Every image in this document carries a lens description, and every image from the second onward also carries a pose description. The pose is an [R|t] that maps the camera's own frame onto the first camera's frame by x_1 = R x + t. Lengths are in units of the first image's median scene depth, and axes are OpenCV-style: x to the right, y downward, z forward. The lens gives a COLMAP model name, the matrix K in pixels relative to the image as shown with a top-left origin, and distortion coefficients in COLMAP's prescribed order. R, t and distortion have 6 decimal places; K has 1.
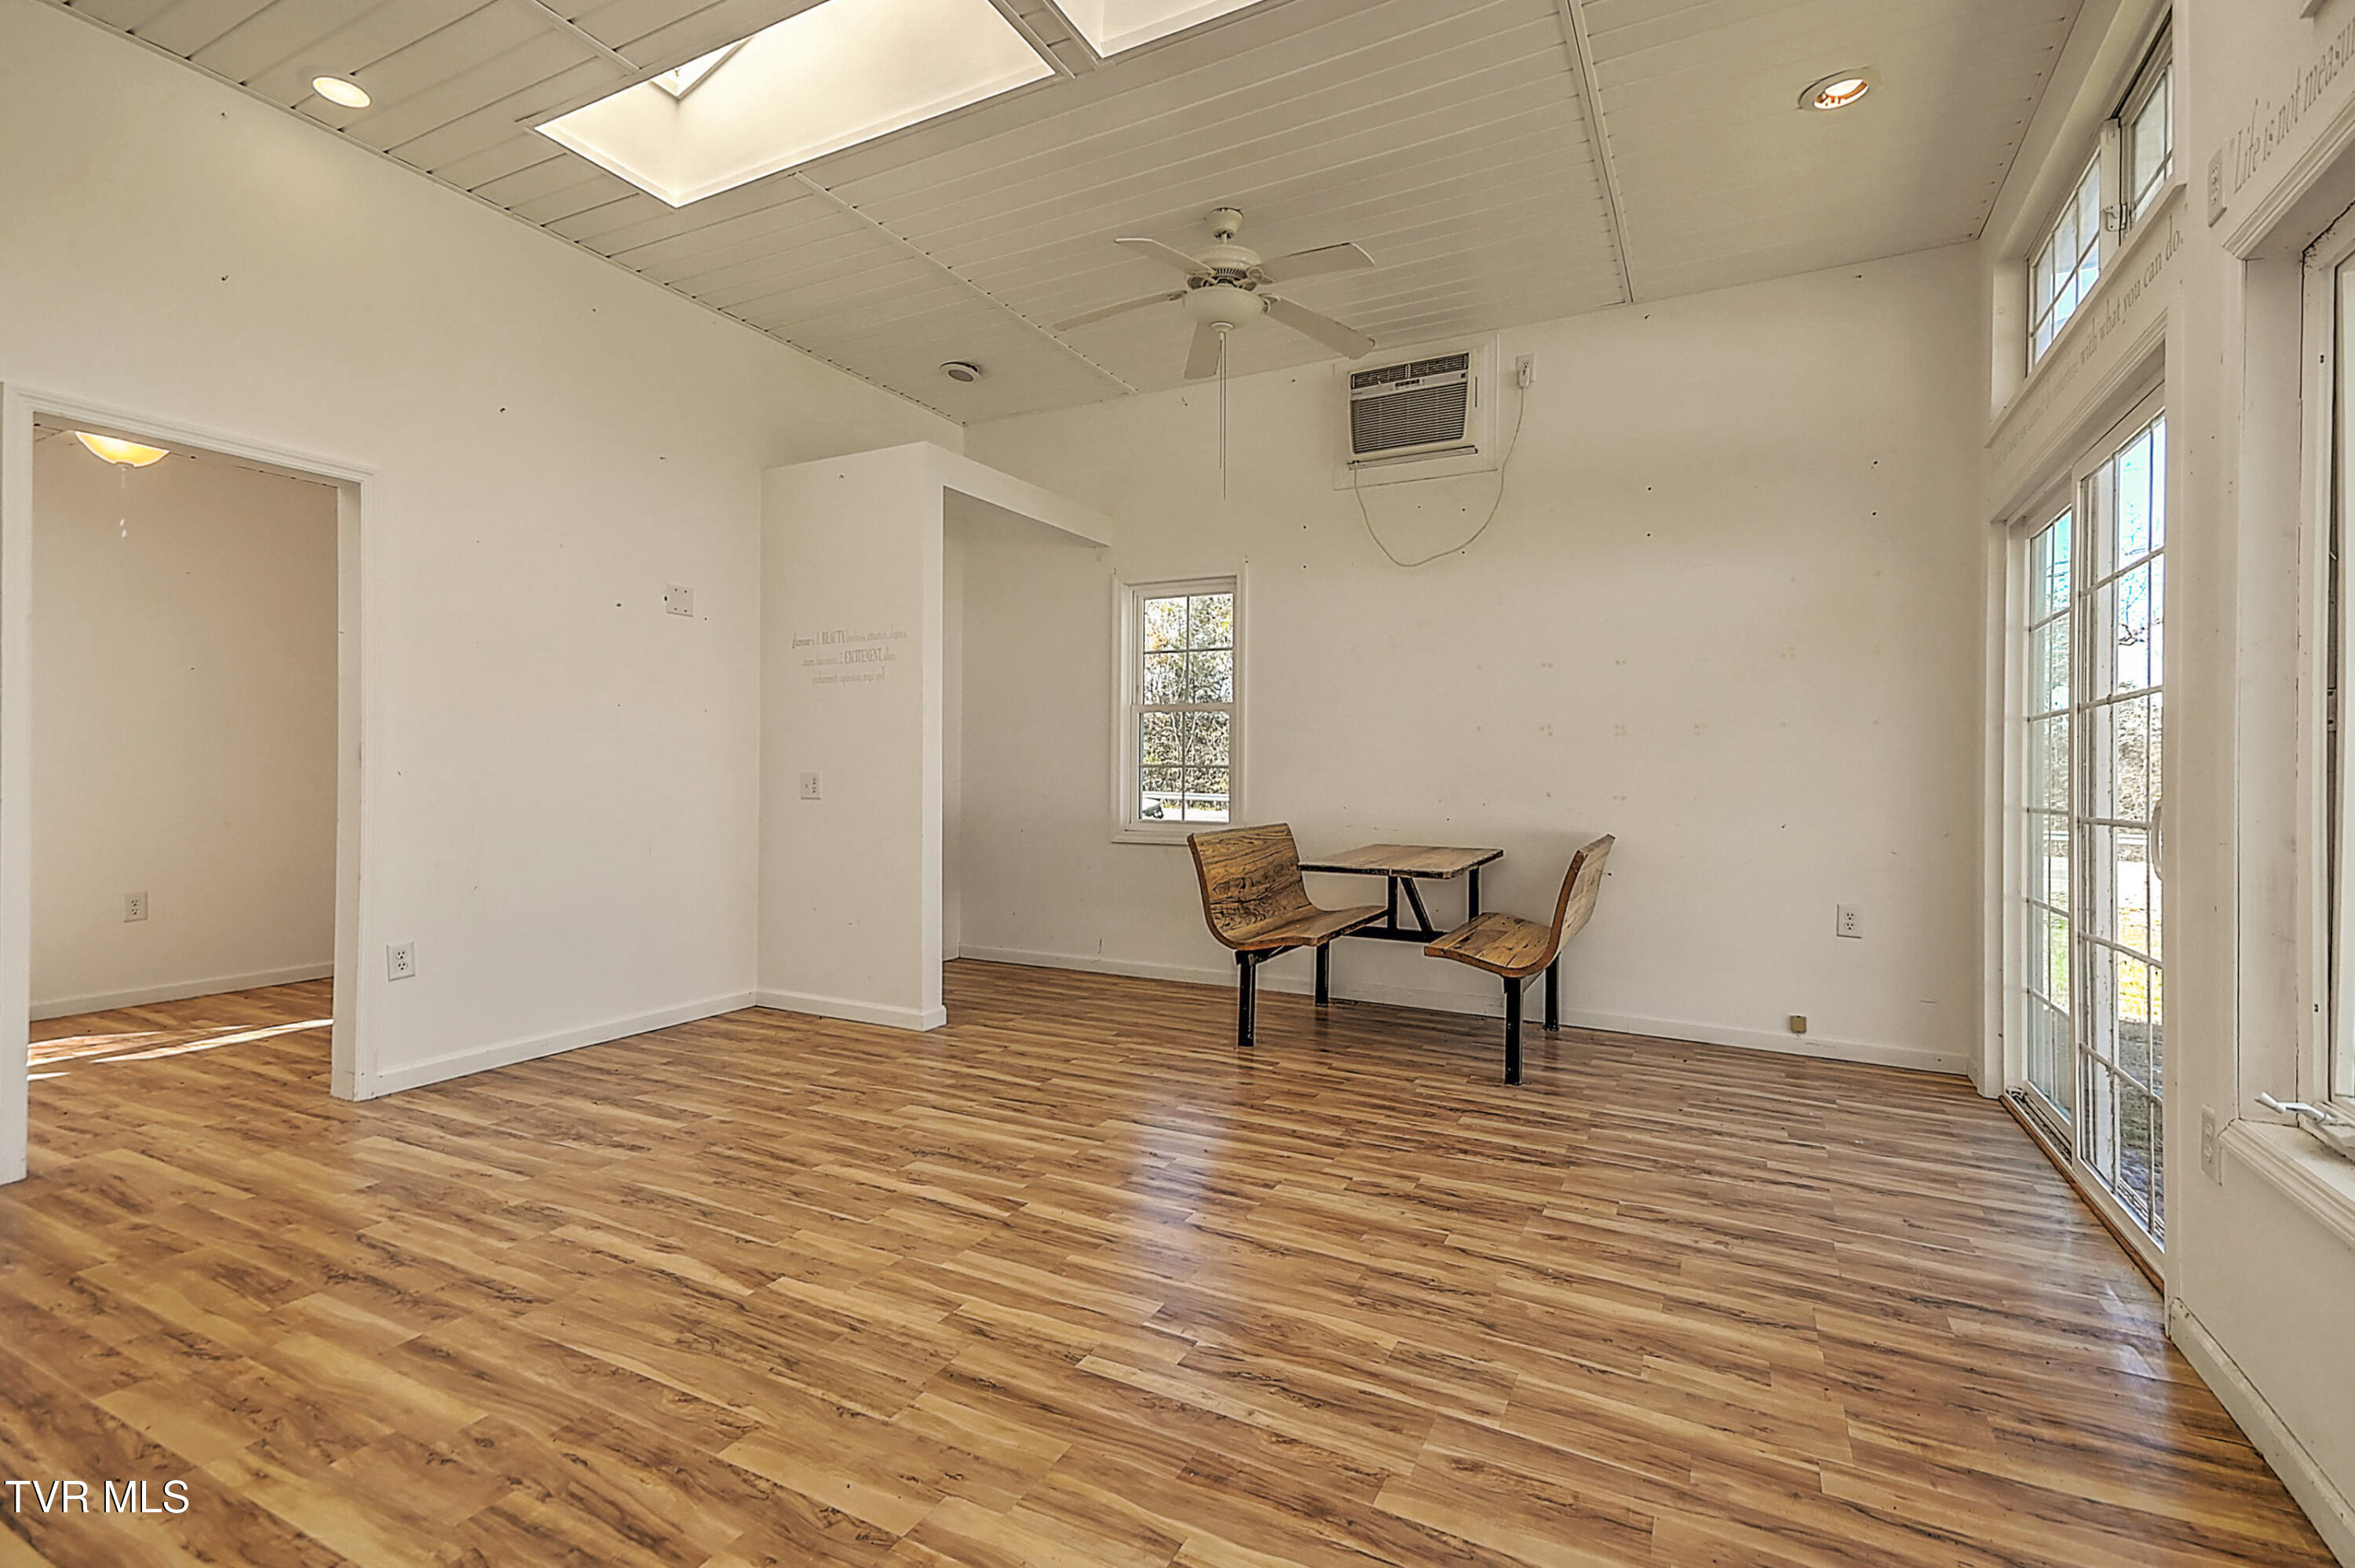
lens RADIAL K [[1072.8, 0, 1168.1], [0, 1072.8, 770.9], [0, 0, 1]] dist [0.027478, -0.000545]
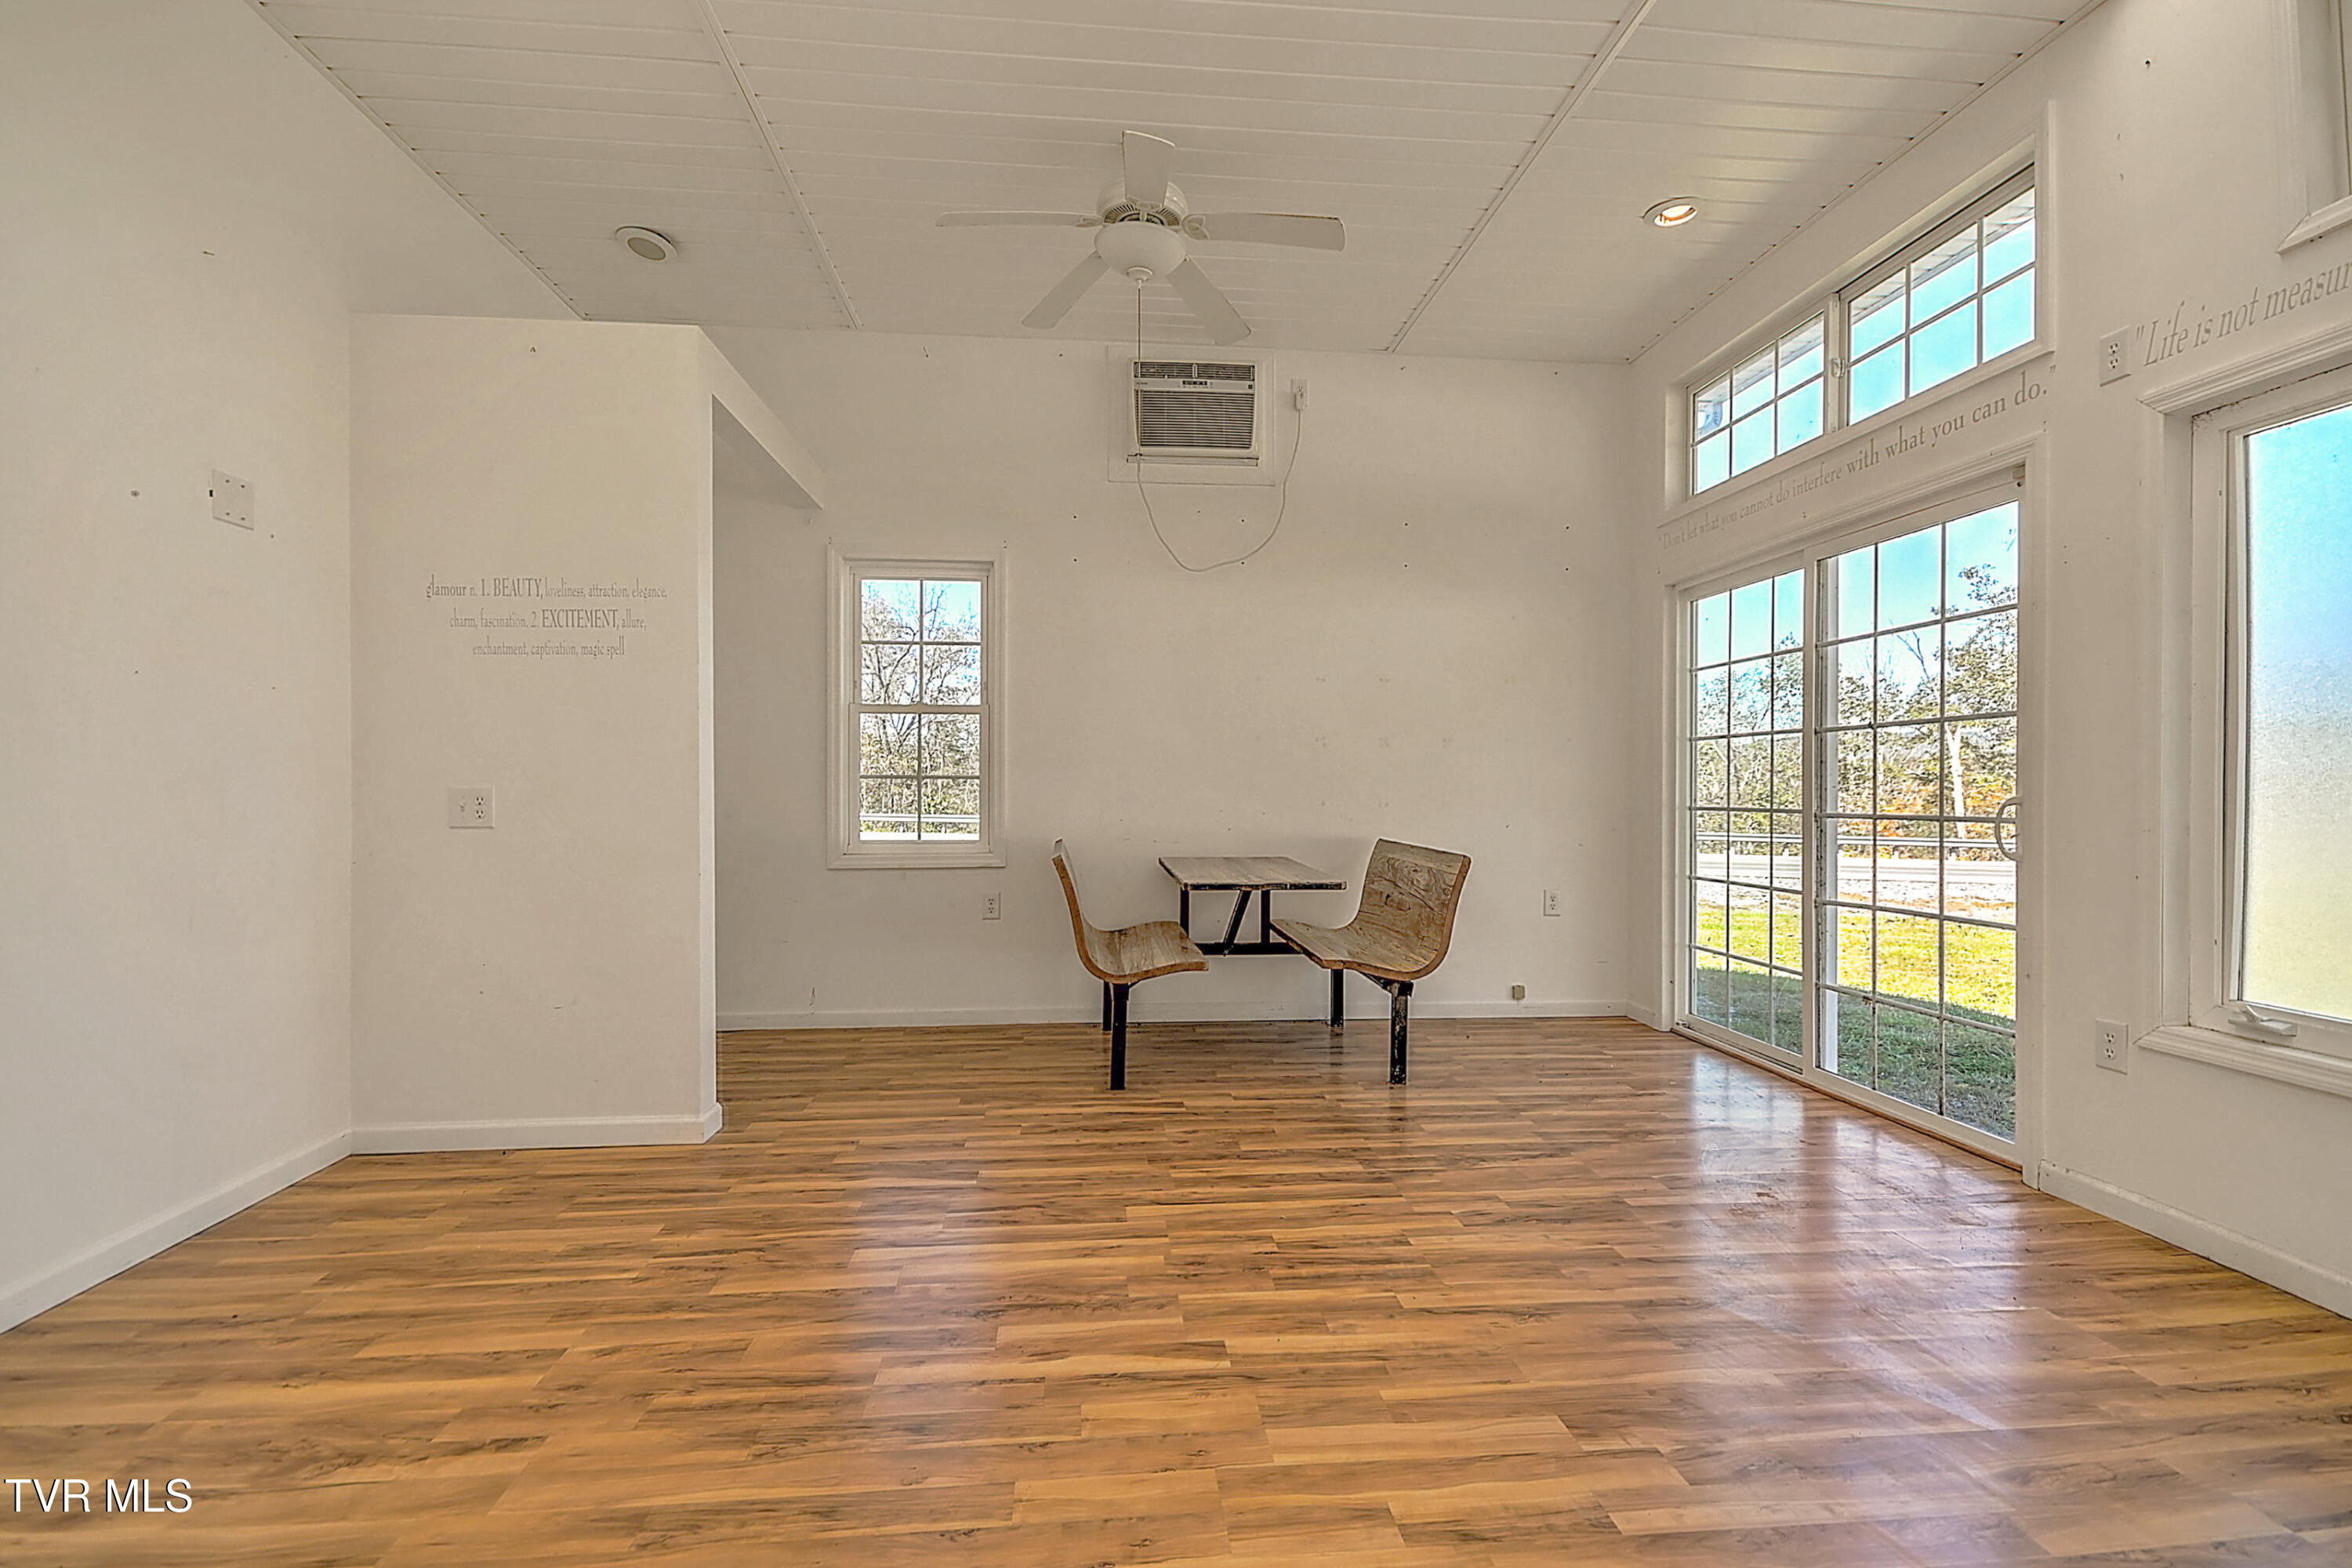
lens RADIAL K [[1044.9, 0, 1171.2], [0, 1044.9, 789.7], [0, 0, 1]] dist [0.012214, -0.000505]
pose [[0.838710, -0.009861, 0.544489, -0.417975], [0.004545, 0.999928, 0.011108, -0.003427], [-0.544560, -0.006842, 0.838694, 0.285741]]
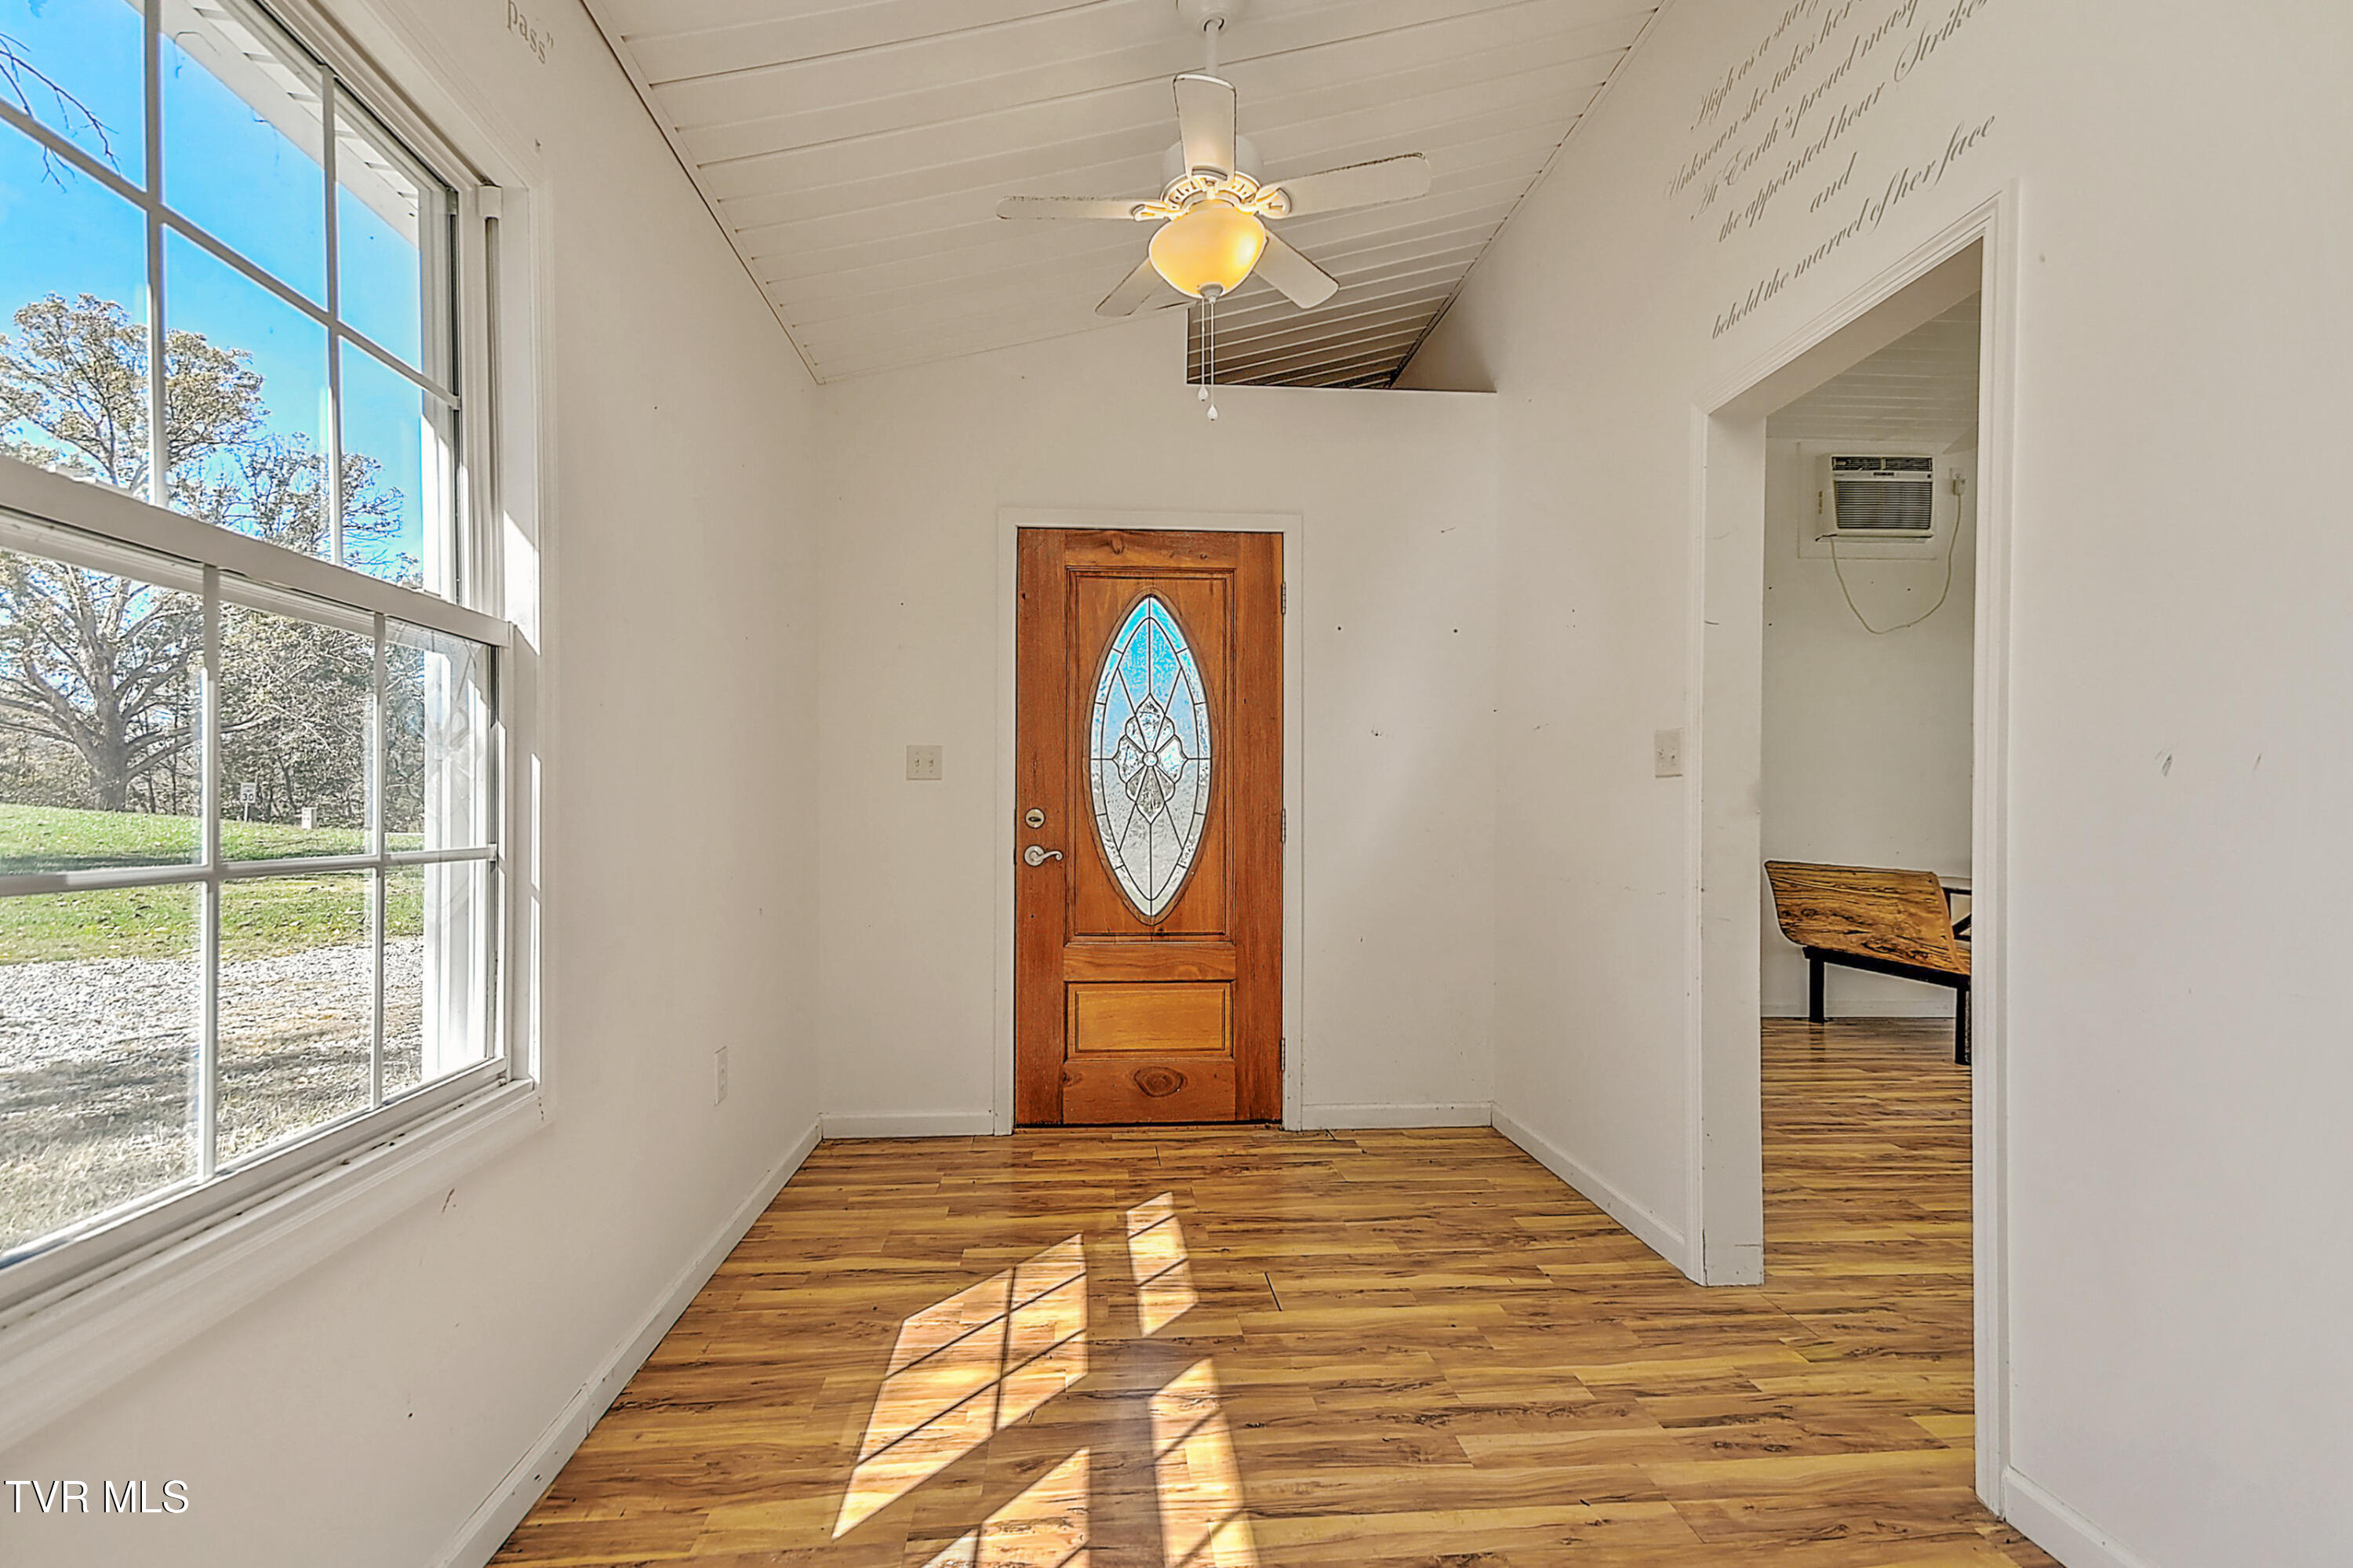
lens RADIAL K [[1060.1, 0, 1172.0], [0, 1060.1, 810.1], [0, 0, 1]] dist [0.042259, 0.000247]
pose [[0.837598, -0.005052, 0.546263, -1.387407], [0.005499, 0.999985, 0.000816, -0.009231], [-0.546259, 0.002321, 0.837613, 0.594630]]
